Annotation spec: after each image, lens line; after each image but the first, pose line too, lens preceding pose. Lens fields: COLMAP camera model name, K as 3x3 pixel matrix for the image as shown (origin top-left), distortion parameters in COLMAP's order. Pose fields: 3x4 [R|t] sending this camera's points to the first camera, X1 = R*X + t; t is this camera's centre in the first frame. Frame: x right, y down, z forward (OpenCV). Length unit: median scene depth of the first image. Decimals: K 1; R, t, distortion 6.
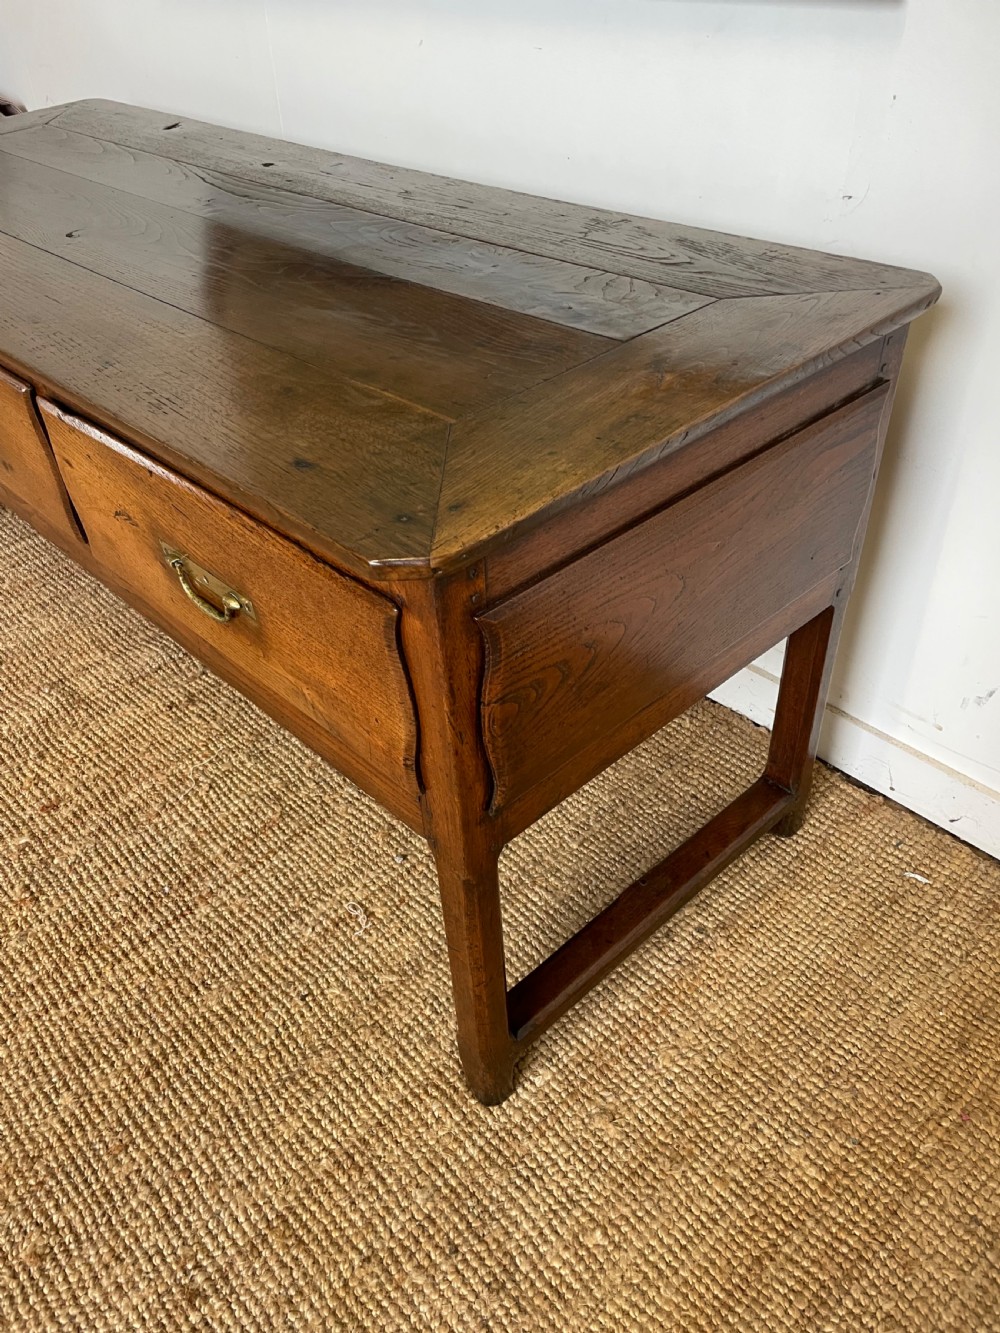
lens RADIAL K [[1013.6, 0, 489.2], [0, 1013.6, 670.9], [0, 0, 1]] dist [0.070035, -0.099221]
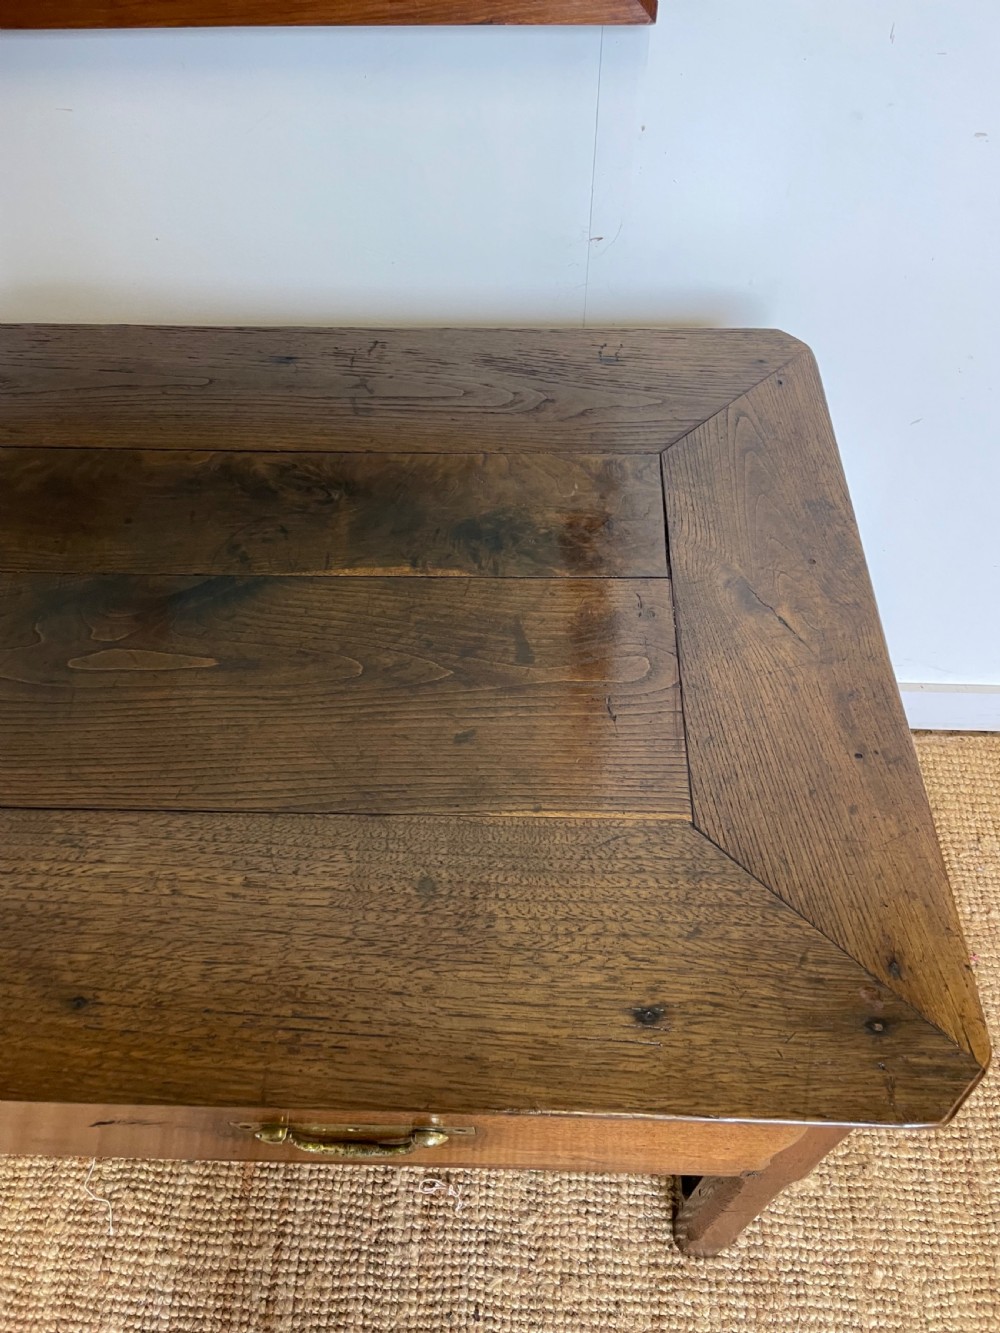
lens RADIAL K [[1013.6, 0, 500.5], [0, 1013.6, 672.1], [0, 0, 1]] dist [0.070035, -0.099221]
pose [[0.707277, -0.528152, 0.469909, -0.305591], [0.417345, 0.848465, 0.325468, -0.449299], [-0.570598, -0.034082, 0.820522, 0.303524]]
